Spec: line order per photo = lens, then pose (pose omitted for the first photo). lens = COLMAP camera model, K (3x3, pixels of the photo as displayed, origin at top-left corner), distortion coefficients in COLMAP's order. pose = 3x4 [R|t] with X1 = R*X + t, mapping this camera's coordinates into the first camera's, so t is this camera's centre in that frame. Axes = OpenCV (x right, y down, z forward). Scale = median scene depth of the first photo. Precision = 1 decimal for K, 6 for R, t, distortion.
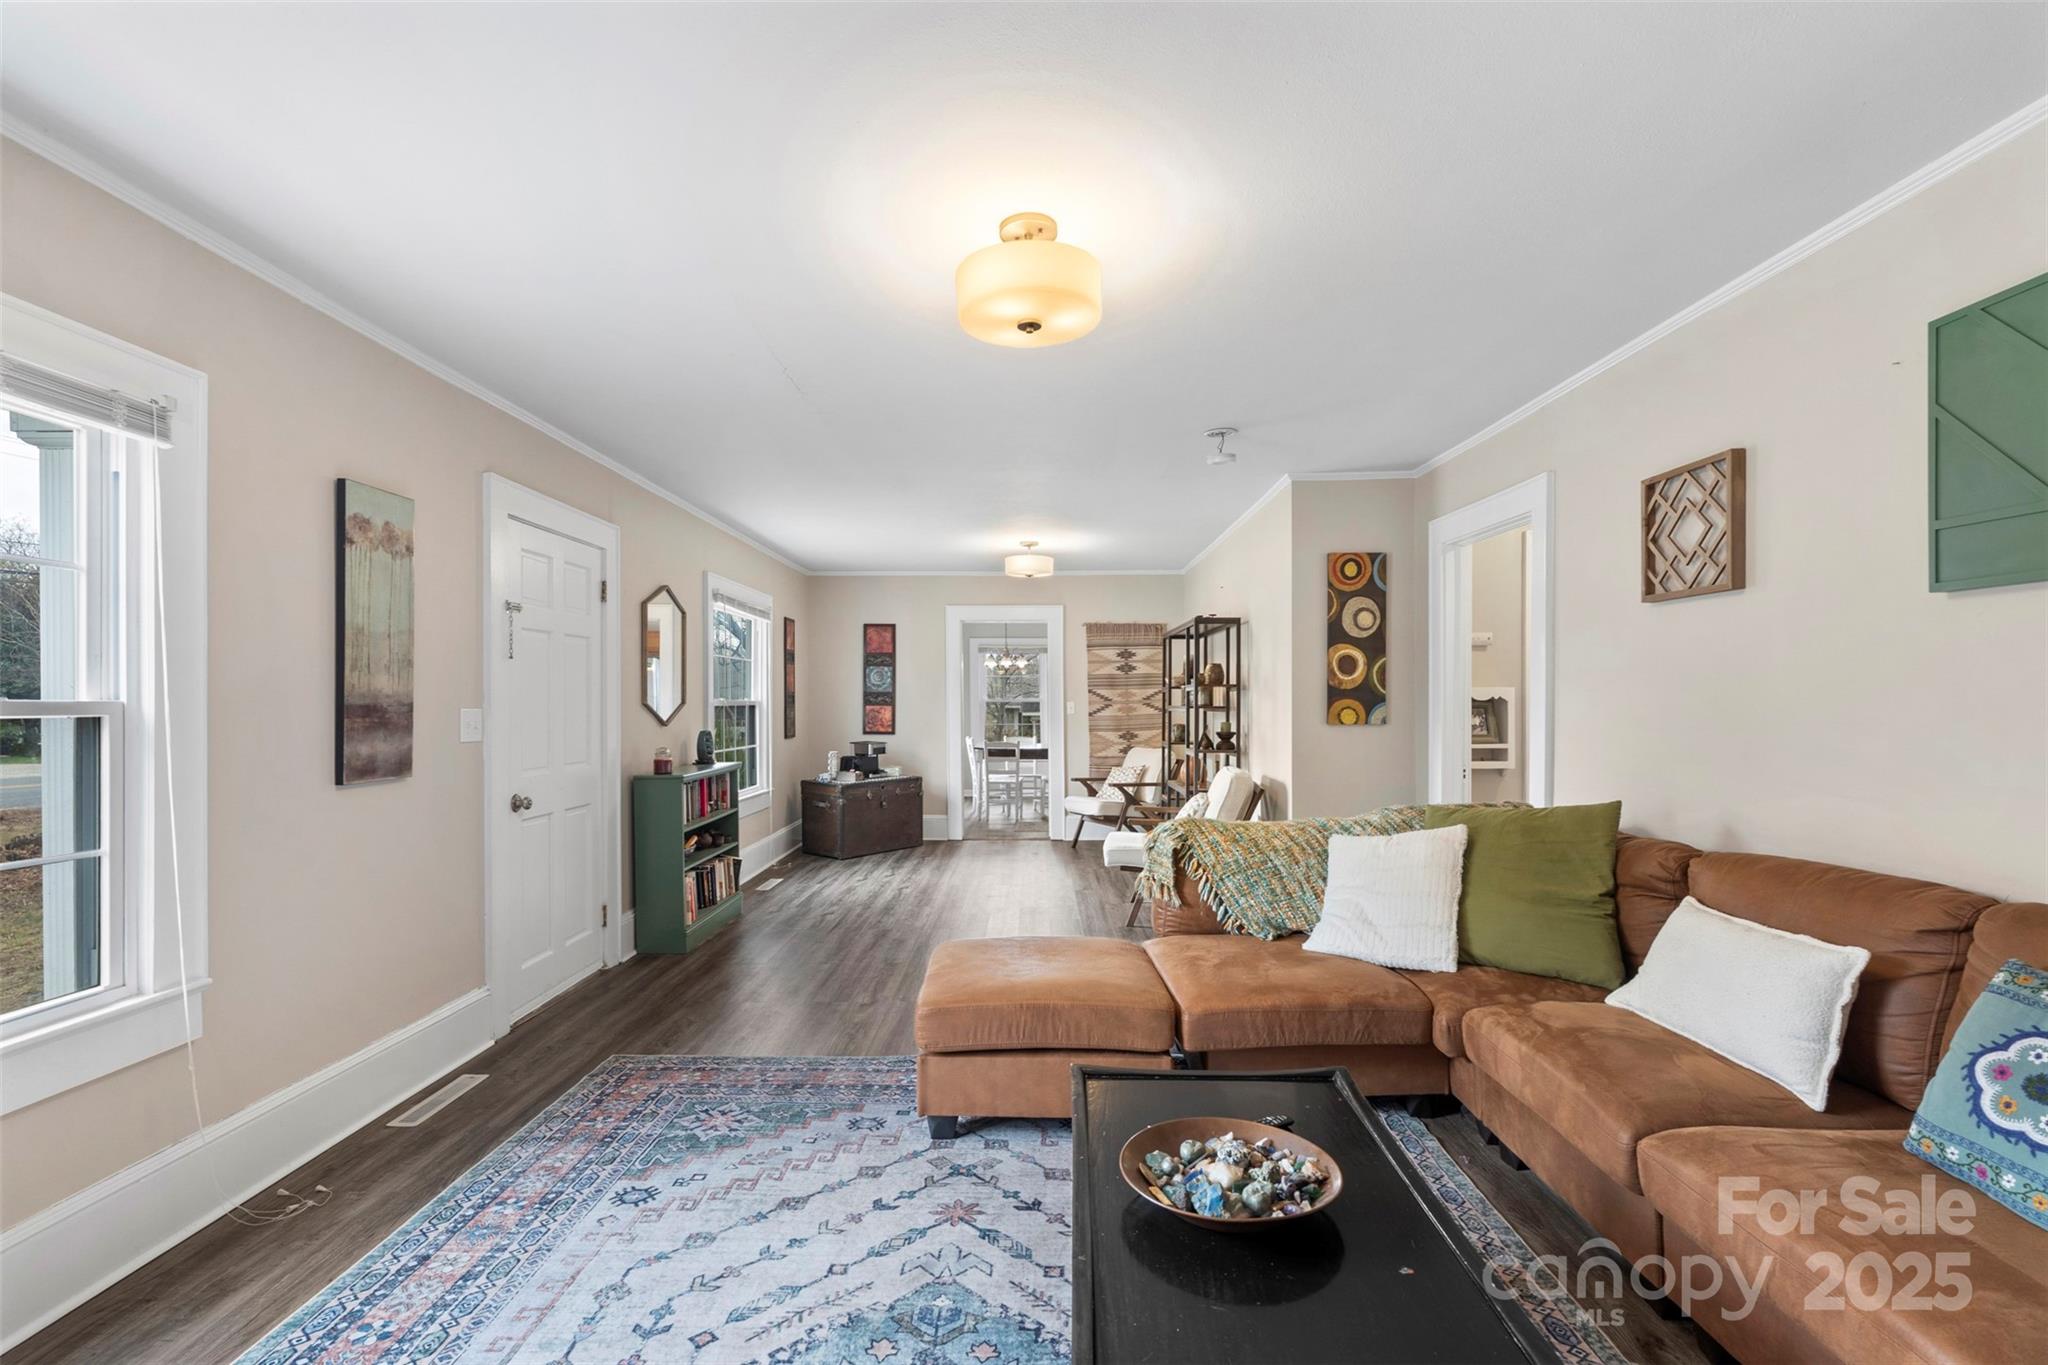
lens RADIAL K [[902.5, 0, 1016.9], [0, 902.5, 694.1], [0, 0, 1]] dist [-0.014488, -0.000056]
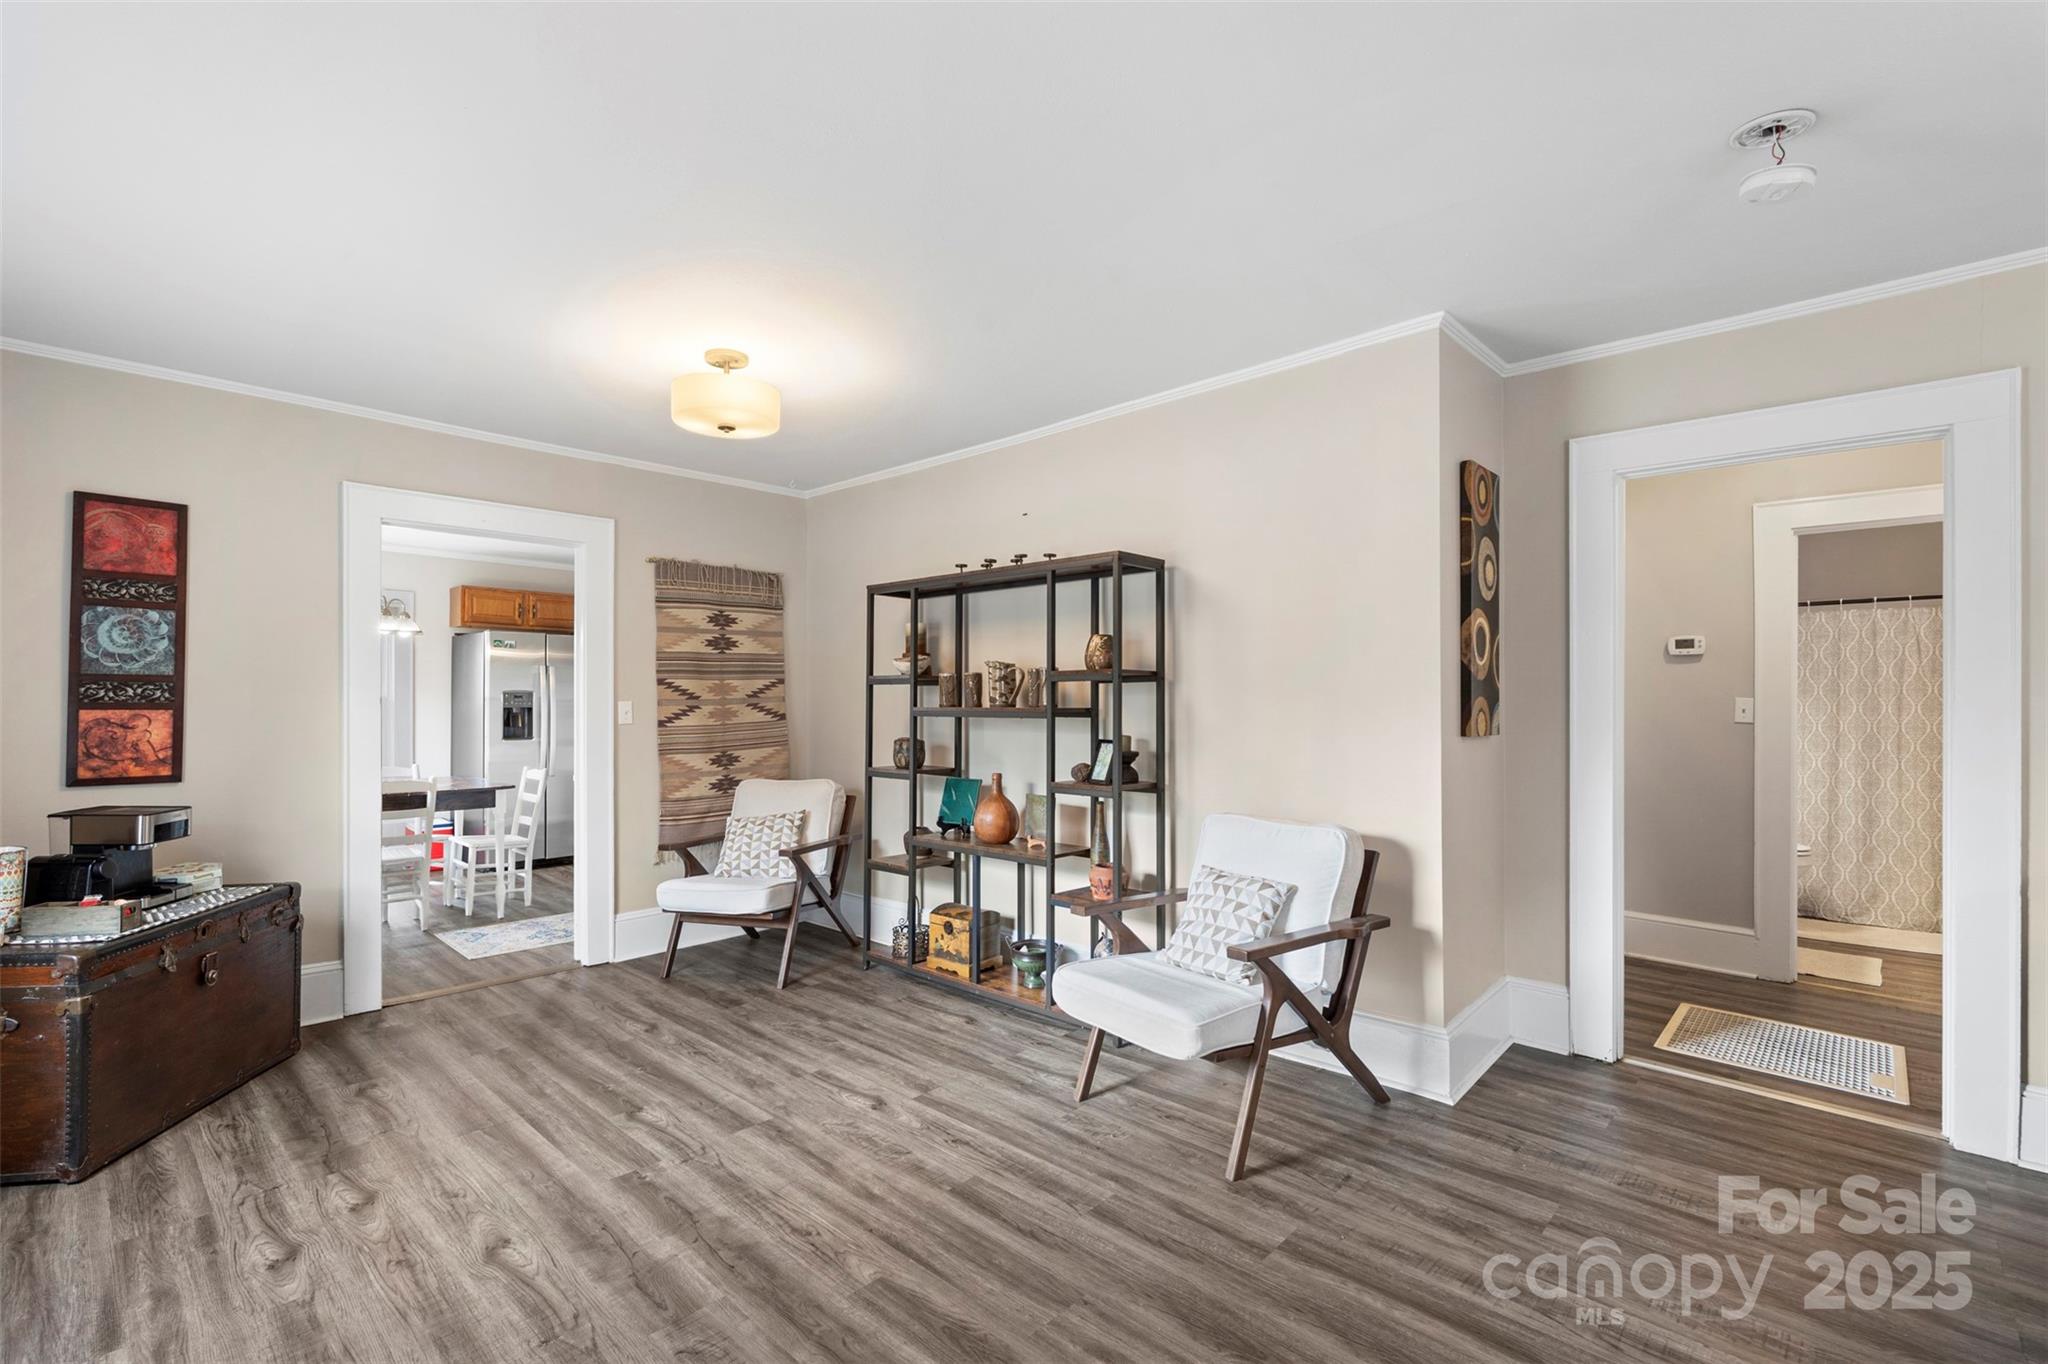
lens RADIAL K [[902.5, 0, 1030.5], [0, 902.5, 694.9], [0, 0, 1]] dist [-0.014488, -0.000056]
pose [[0.677375, 0.006524, 0.735609, -0.171262], [-0.007515, 0.999970, -0.001948, 0.004117], [-0.735599, -0.004209, 0.677404, 0.459810]]
